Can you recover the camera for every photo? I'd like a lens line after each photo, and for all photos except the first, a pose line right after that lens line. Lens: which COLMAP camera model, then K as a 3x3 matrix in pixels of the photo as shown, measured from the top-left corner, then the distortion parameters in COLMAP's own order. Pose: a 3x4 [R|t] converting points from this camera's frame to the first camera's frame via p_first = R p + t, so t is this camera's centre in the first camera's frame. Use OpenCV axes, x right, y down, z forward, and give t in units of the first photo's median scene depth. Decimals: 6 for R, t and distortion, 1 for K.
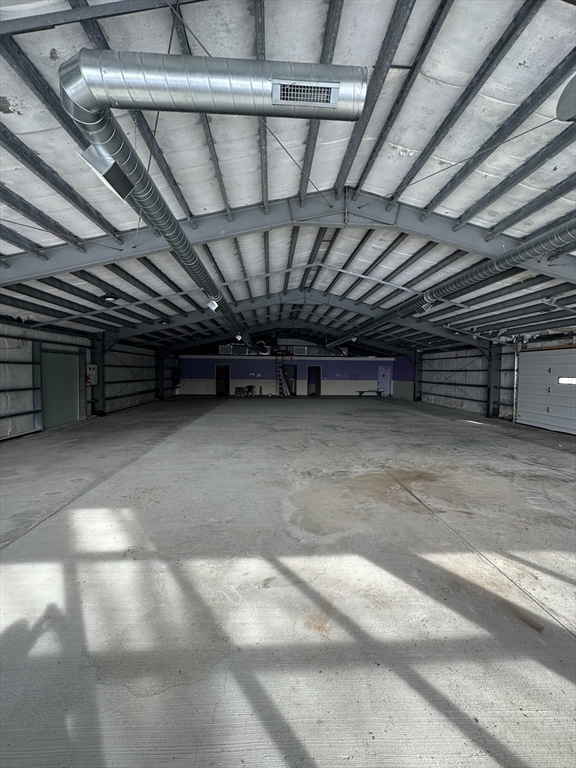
lens RADIAL K [[305.3, 0, 288.0], [0, 305.3, 384.0], [0, 0, 1]] dist [-0.001147, -0.000207]
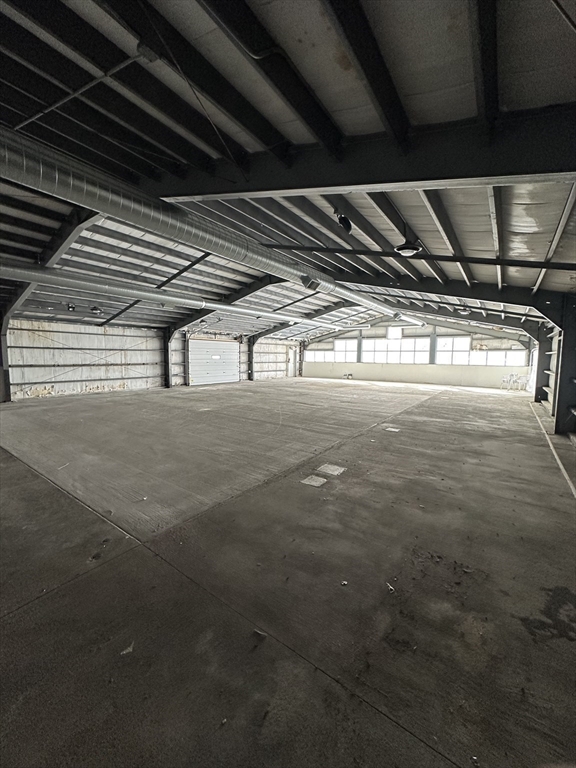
lens RADIAL K [[305.3, 0, 288.0], [0, 305.3, 384.0], [0, 0, 1]] dist [-0.001147, -0.000207]
pose [[-0.779085, -0.074954, 0.622422, -0.419444], [0.009159, 0.991360, 0.130847, -0.054728], [-0.626852, 0.107642, -0.771667, 1.351558]]
